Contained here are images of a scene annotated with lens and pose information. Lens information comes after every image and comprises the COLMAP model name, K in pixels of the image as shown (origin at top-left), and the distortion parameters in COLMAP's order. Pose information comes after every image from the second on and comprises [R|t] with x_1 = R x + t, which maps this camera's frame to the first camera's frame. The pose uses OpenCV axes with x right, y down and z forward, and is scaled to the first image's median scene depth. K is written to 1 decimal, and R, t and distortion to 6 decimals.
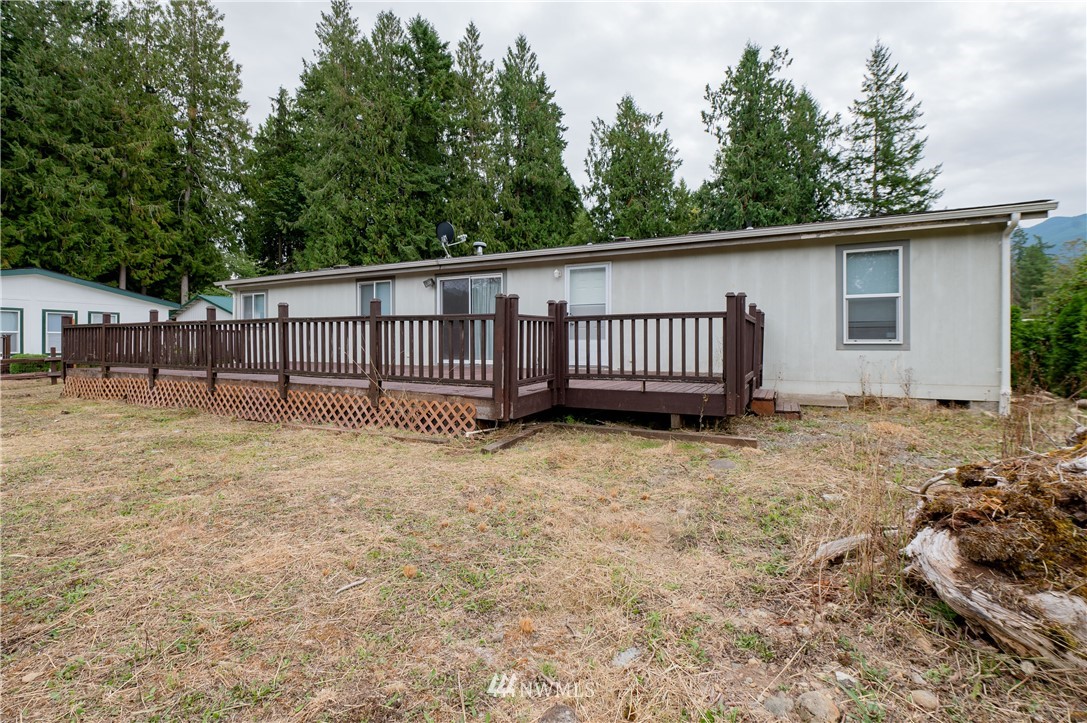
lens RADIAL K [[473.8, 0, 545.2], [0, 473.8, 339.1], [0, 0, 1]] dist [-0.000183, -0.000105]
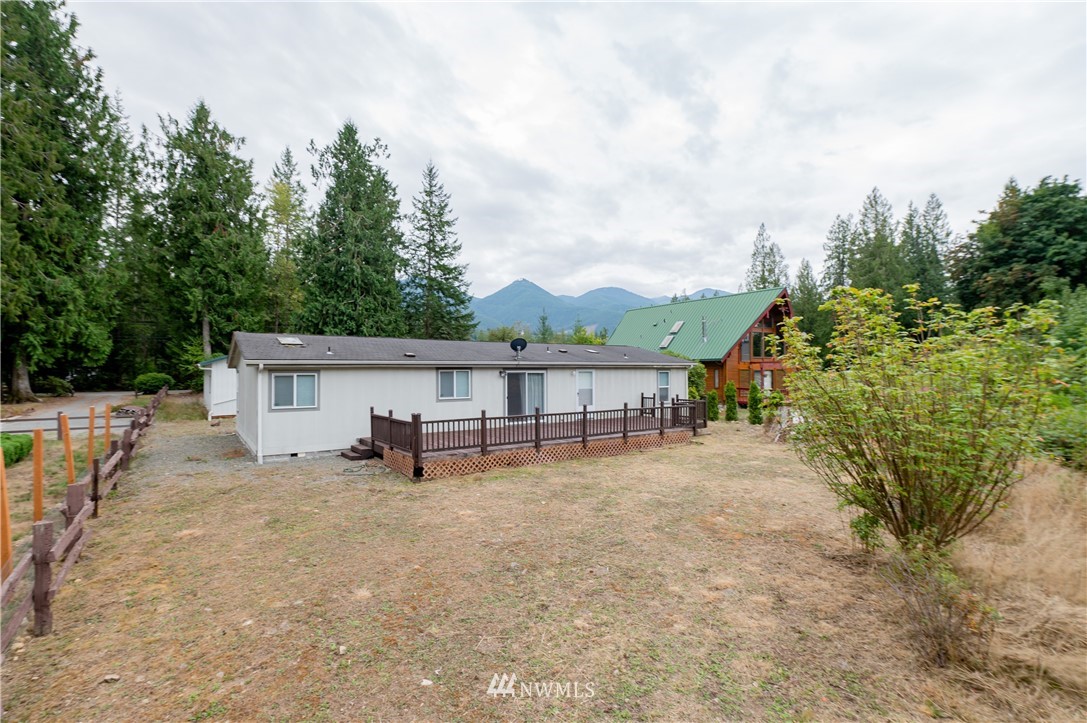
lens RADIAL K [[511.4, 0, 551.8], [0, 511.4, 359.6], [0, 0, 1]] dist [-0.005893, -0.000095]
pose [[0.465901, 0.010850, 0.884771, -0.429223], [0.003322, 0.999896, -0.014011, -0.035510], [-0.884831, 0.009466, 0.465816, 0.012239]]
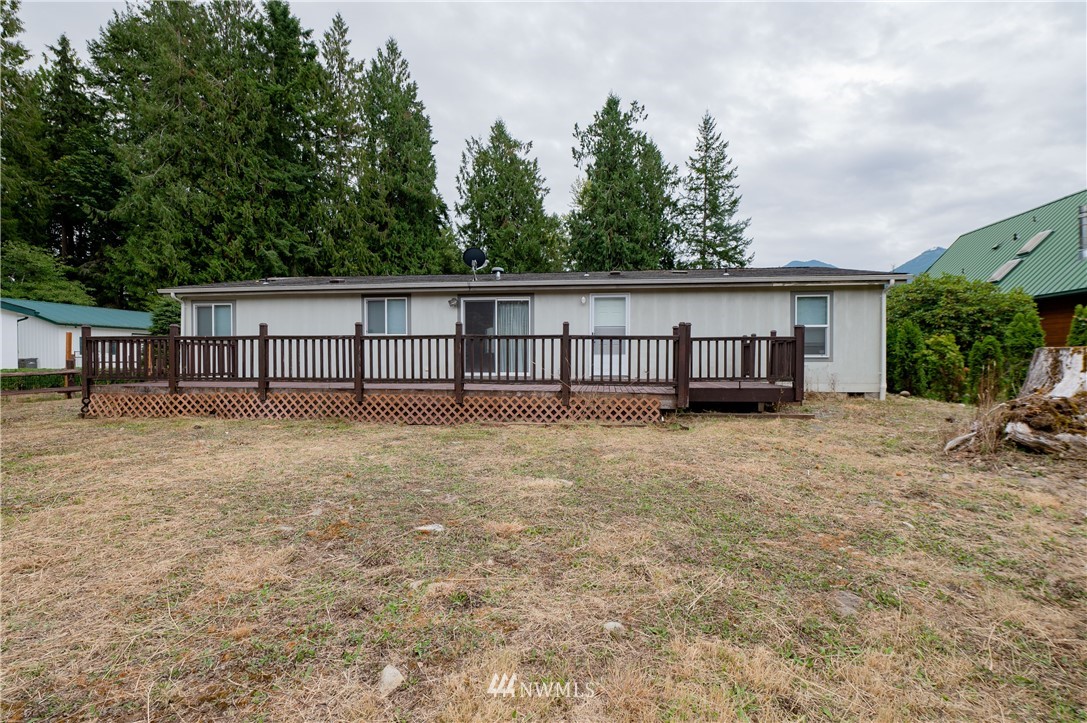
lens RADIAL K [[481.9, 0, 538.3], [0, 481.9, 360.7], [0, 0, 1]] dist [-0.003250, -0.001822]
pose [[0.943409, -0.001475, 0.331628, -0.118345], [-0.002096, 0.999944, 0.010409, 0.000958], [-0.331625, -0.010515, 0.943353, -0.030551]]
